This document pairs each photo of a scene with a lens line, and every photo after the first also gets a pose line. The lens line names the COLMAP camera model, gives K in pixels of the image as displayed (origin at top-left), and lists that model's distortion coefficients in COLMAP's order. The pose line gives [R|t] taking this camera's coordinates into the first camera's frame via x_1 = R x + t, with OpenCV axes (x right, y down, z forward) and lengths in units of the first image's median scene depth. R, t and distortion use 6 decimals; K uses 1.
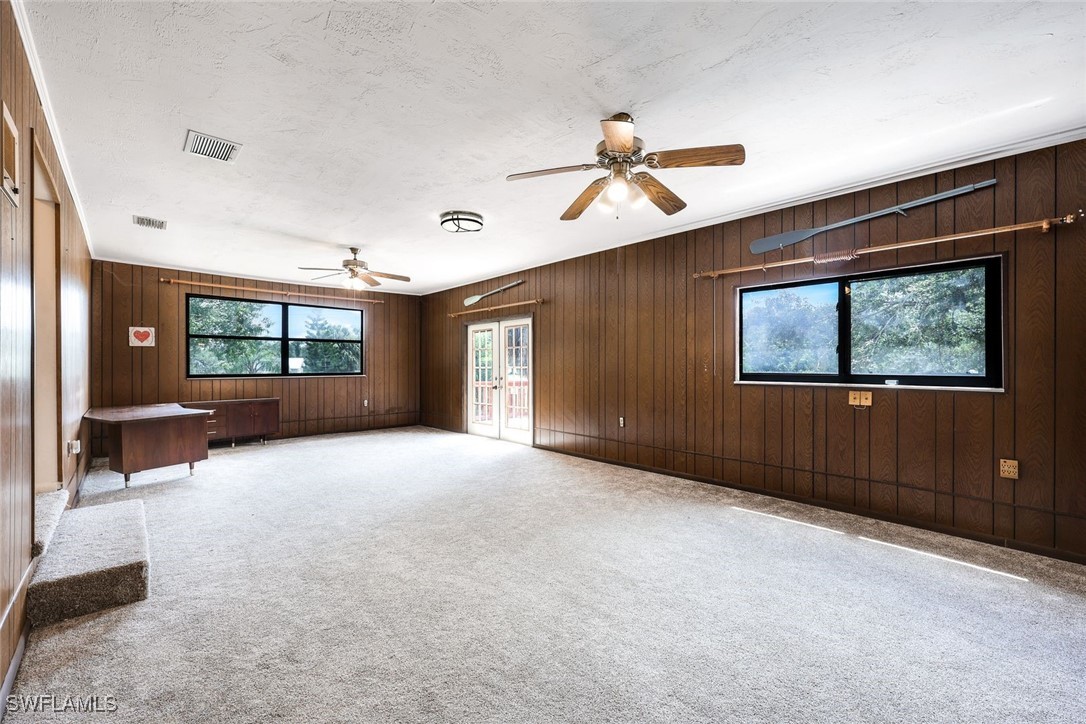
lens RADIAL K [[439.3, 0, 542.0], [0, 439.3, 358.4], [0, 0, 1]] dist [0.001671, 0.000159]
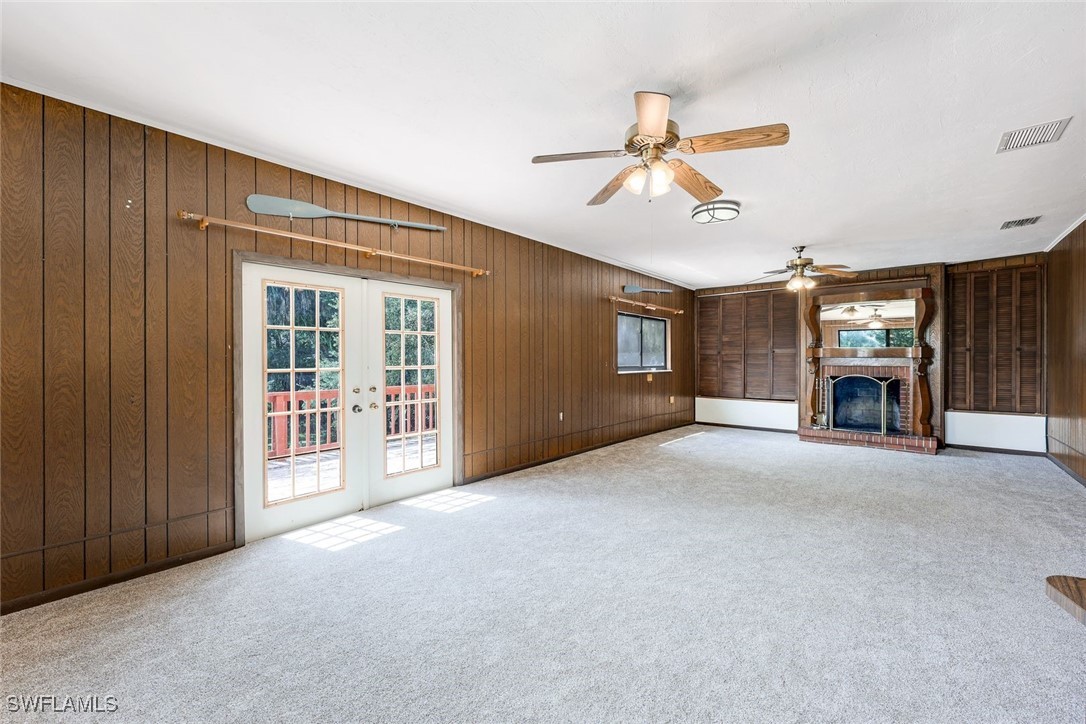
lens RADIAL K [[439.3, 0, 542.0], [0, 439.3, 358.4], [0, 0, 1]] dist [0.001671, 0.000159]
pose [[-0.099672, -0.001065, 0.995020, -0.746956], [-0.016867, 0.999858, -0.000620, 0.006717], [-0.994877, -0.016845, -0.099676, 1.005472]]
